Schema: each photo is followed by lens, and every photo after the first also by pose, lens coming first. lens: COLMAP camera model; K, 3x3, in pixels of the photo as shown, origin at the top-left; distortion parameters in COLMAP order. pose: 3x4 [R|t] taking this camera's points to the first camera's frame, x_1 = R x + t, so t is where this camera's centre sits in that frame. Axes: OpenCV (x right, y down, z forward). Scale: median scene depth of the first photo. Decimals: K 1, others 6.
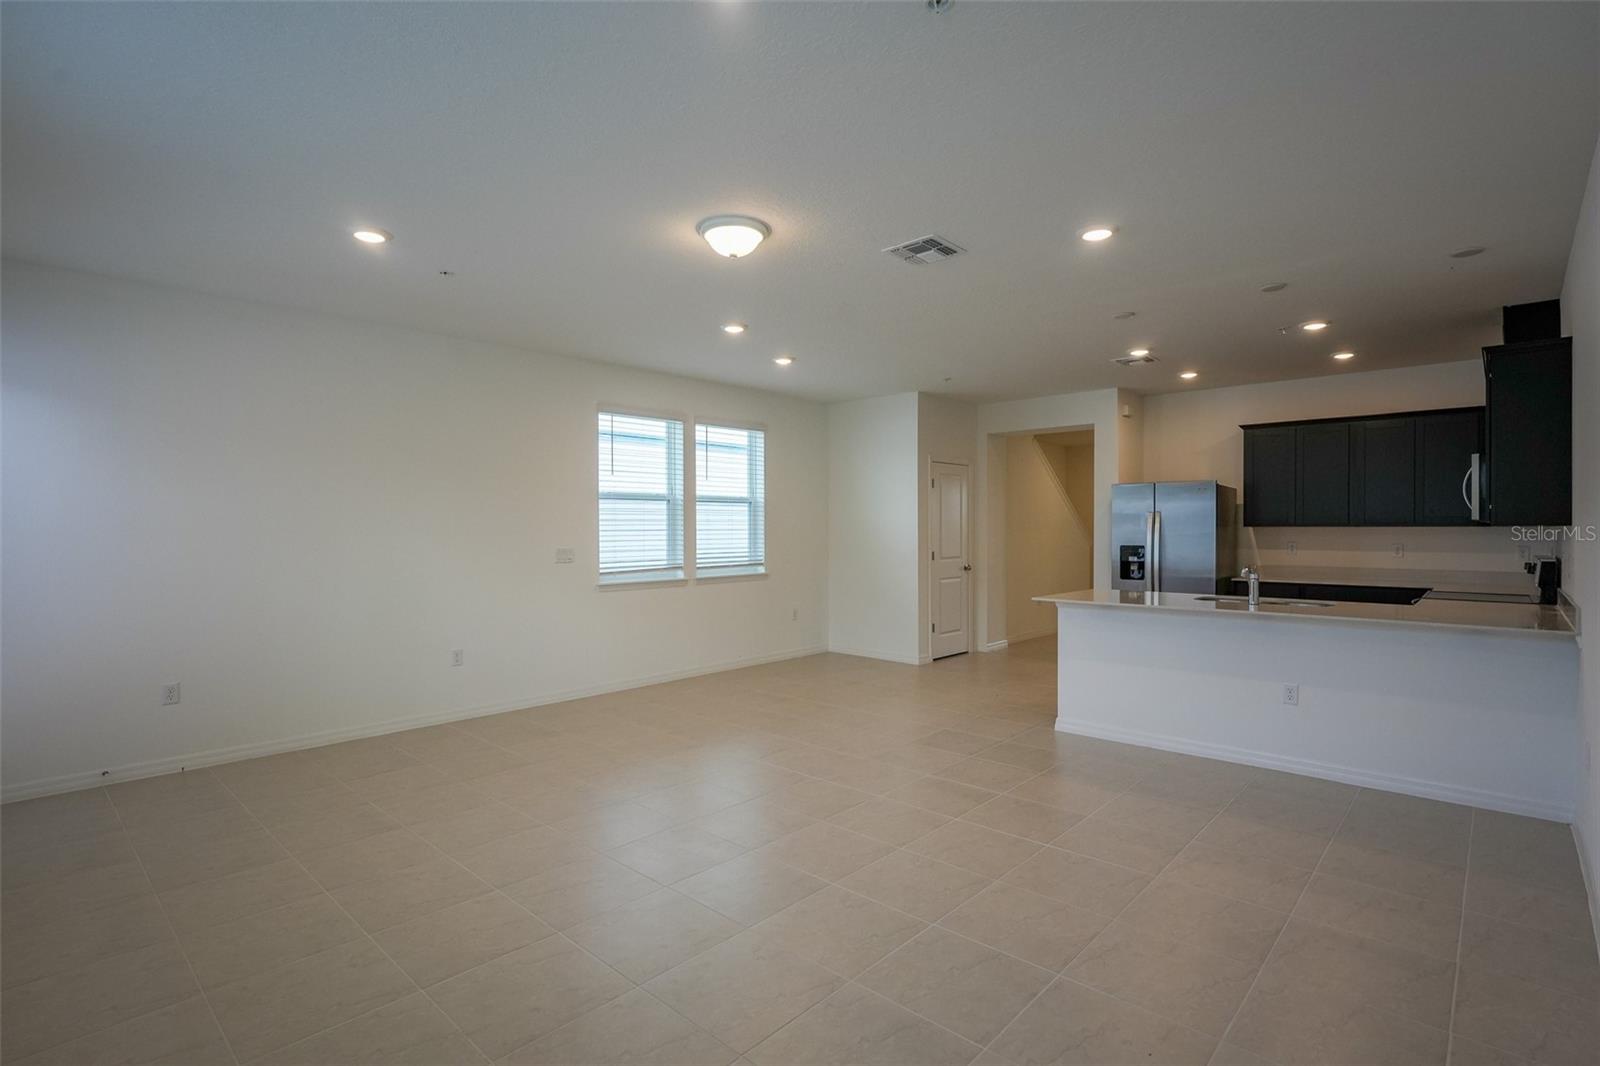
lens RADIAL K [[770.7, 0, 800.2], [0, 770.7, 532.6], [0, 0, 1]] dist [-0.002307, -0.000647]
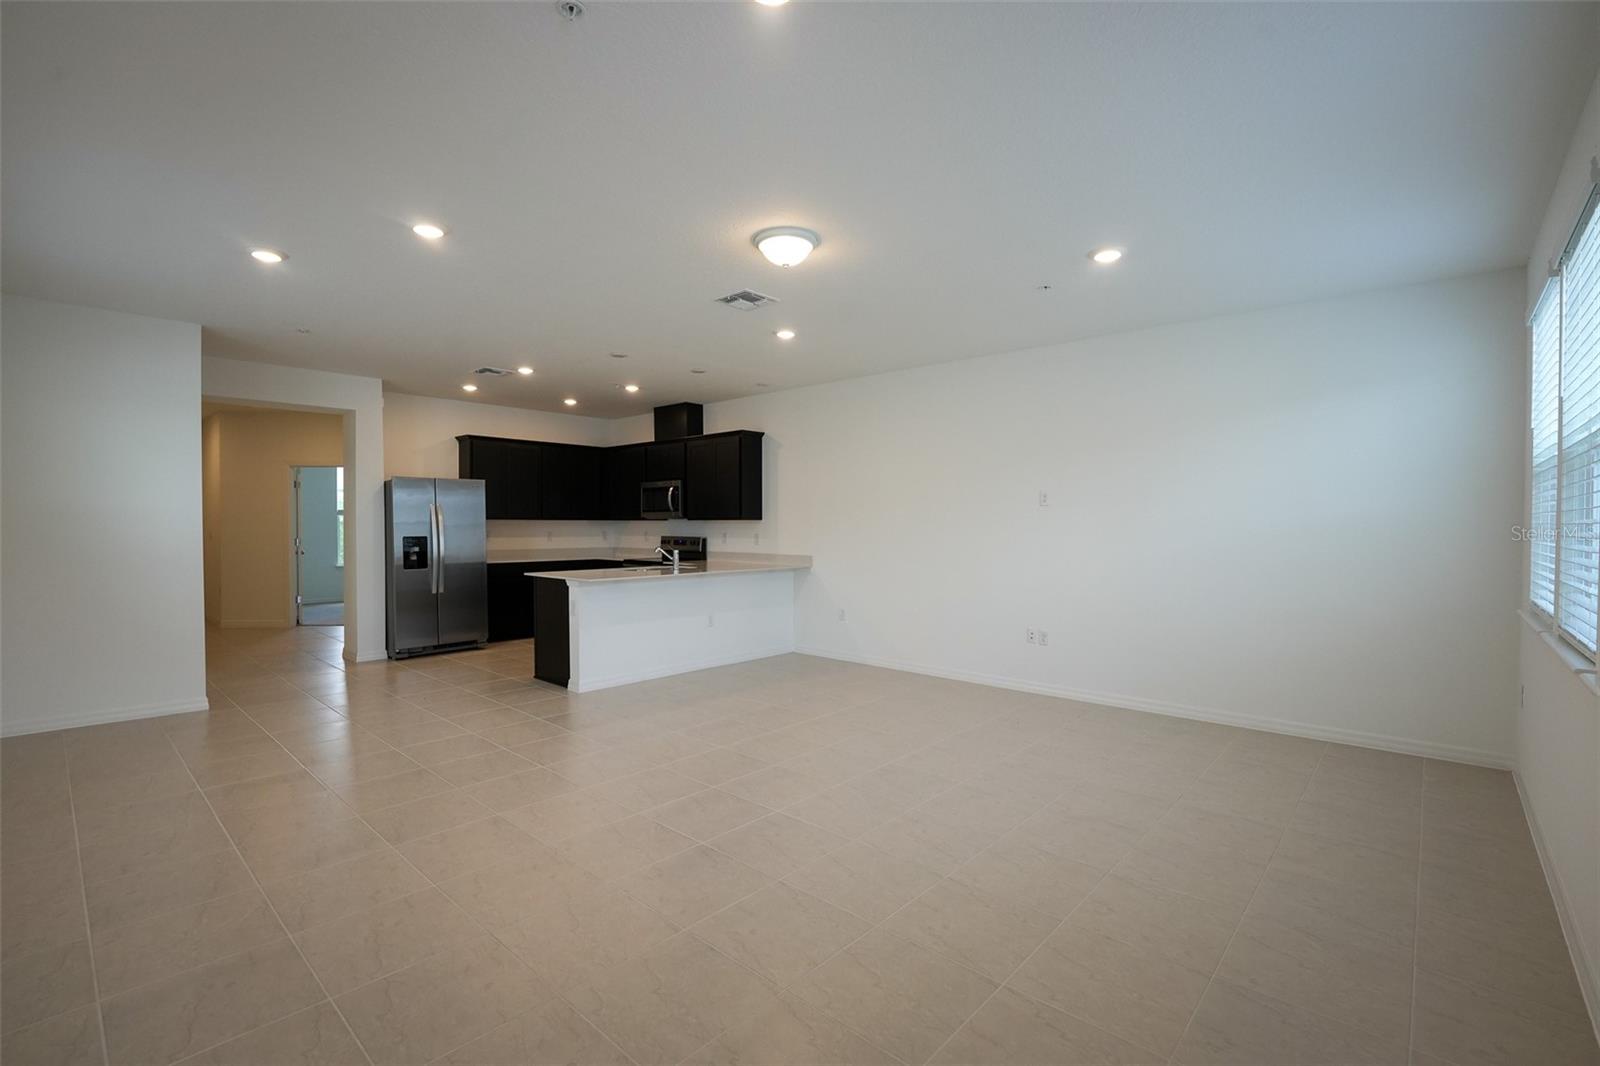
lens RADIAL K [[707.8, 0, 797.2], [0, 707.8, 530.0], [0, 0, 1]] dist [-0.010331, -0.000119]
pose [[0.010792, -0.006434, 0.999921, -0.531551], [0.002844, 0.999975, 0.006404, 0.003716], [-0.999938, 0.002775, 0.010810, 0.480586]]
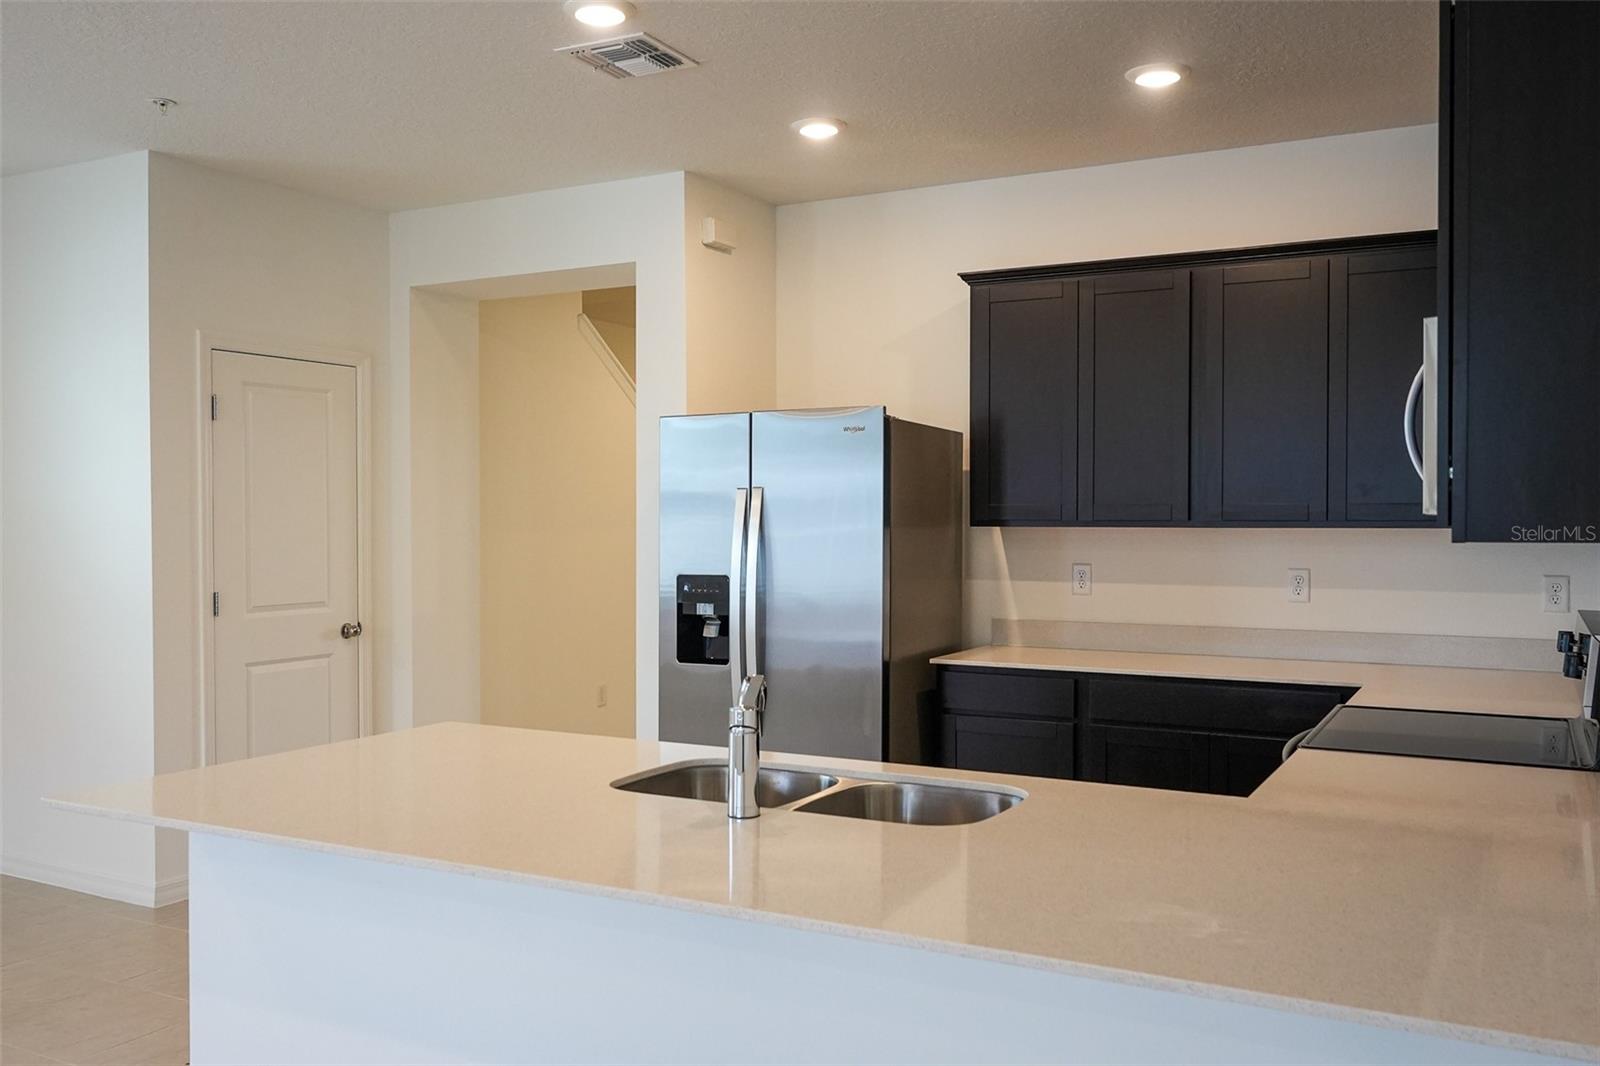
lens RADIAL K [[1354.8, 0, 801.2], [0, 1354.8, 531.4], [0, 0, 1]] dist [0.015436, 0.010935]
pose [[0.970065, -0.000360, 0.242843, 0.320267], [-0.000126, 0.999998, 0.001987, -0.006372], [-0.242844, -0.001958, 0.970063, 0.336850]]
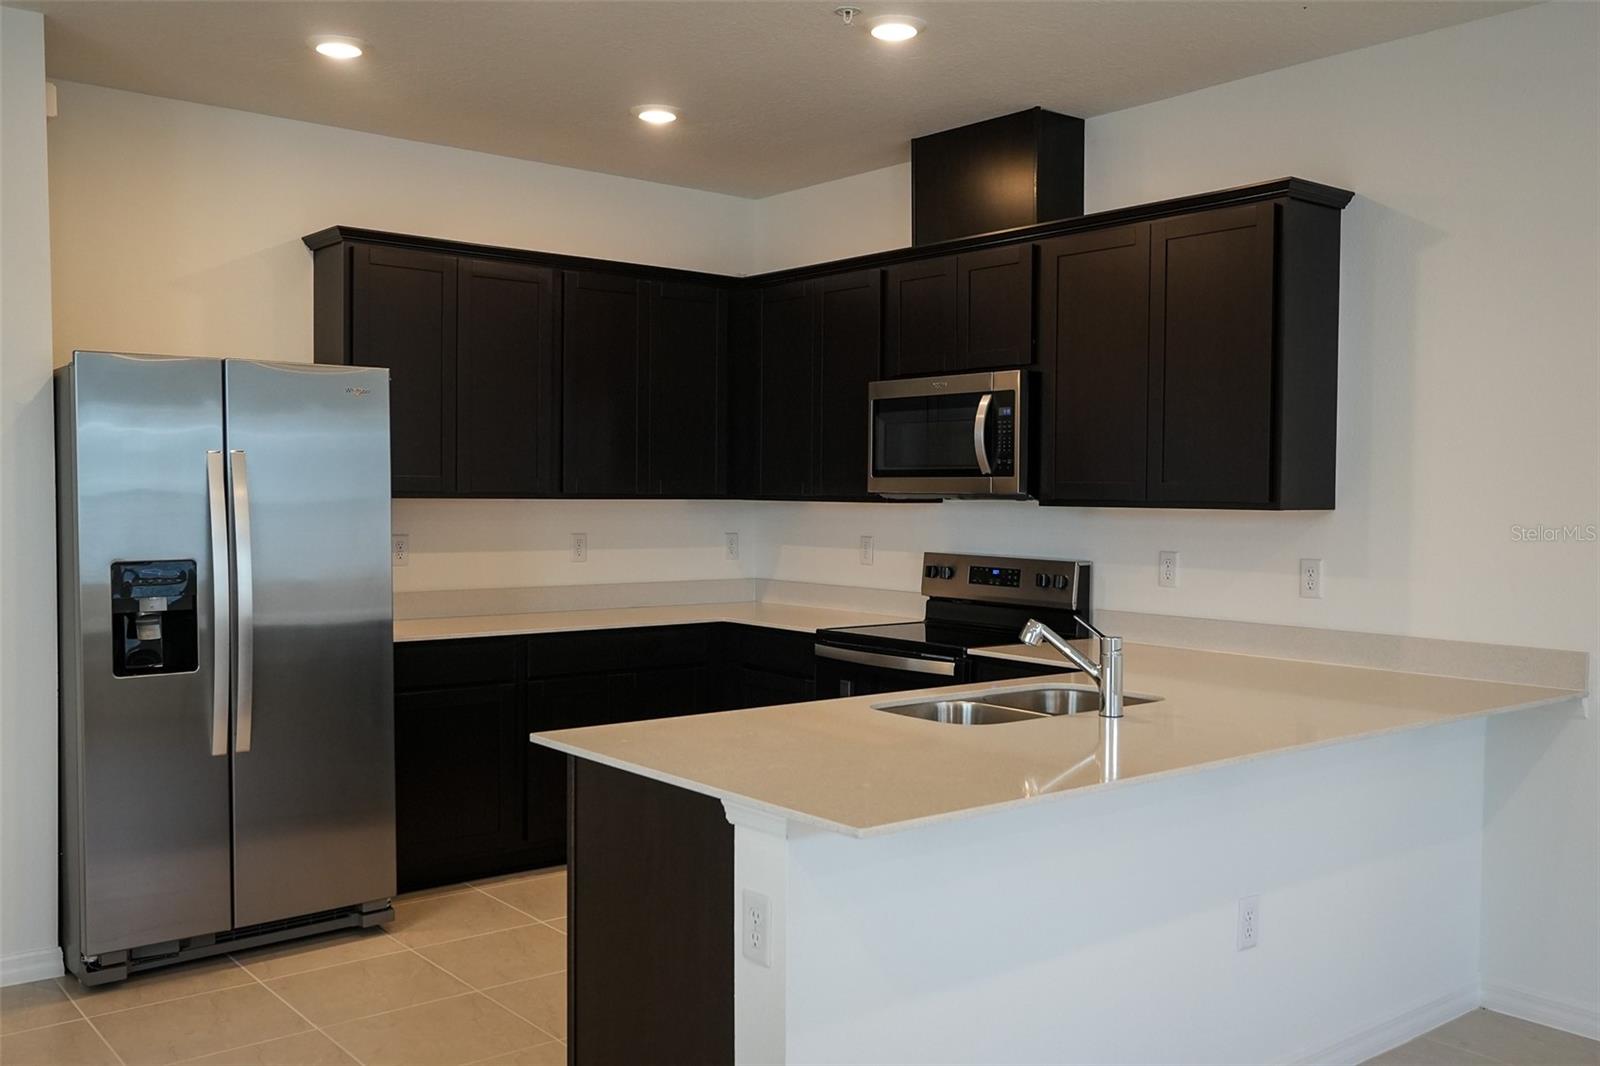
lens RADIAL K [[1435.4, 0, 803.1], [0, 1435.4, 532.8], [0, 0, 1]] dist [0.016843, 0.016716]
pose [[0.158227, -0.026835, 0.987038, -0.088769], [-0.004727, 0.999599, 0.027935, -0.011037], [-0.987391, -0.009086, 0.158037, 0.672435]]
